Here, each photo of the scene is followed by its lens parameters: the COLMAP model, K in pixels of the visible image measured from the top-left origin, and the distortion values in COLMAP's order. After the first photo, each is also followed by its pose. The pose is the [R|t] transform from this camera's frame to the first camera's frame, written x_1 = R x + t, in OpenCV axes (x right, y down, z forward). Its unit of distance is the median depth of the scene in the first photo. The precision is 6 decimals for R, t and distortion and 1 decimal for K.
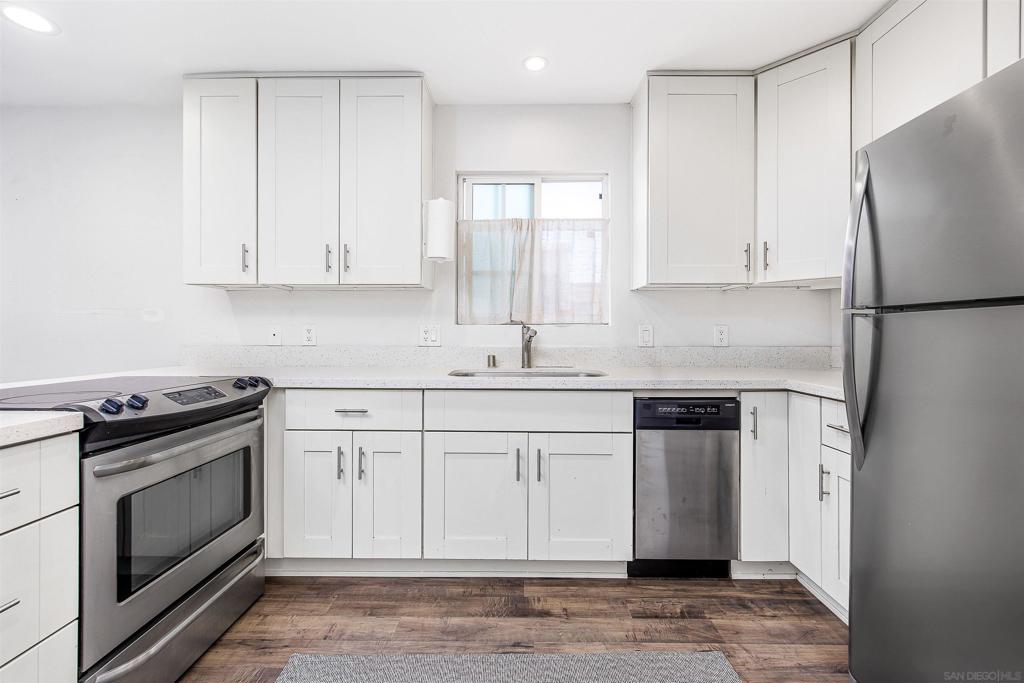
lens RADIAL K [[436.2, 0, 514.3], [0, 436.2, 335.6], [0, 0, 1]] dist [-0.004900, -0.000118]
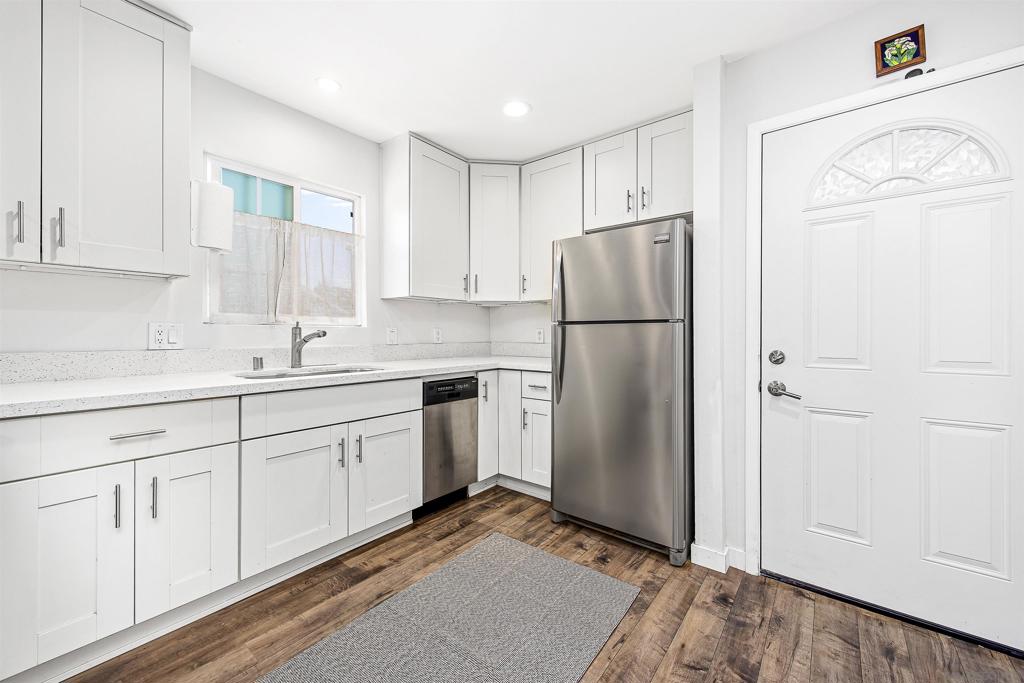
lens RADIAL K [[399.7, 0, 513.4], [0, 399.7, 338.1], [0, 0, 1]] dist [-0.000990, -0.000699]
pose [[0.611396, -0.007684, 0.791287, -0.525889], [0.003065, 0.999968, 0.007342, -0.001629], [-0.791319, -0.002064, 0.611400, 0.036199]]
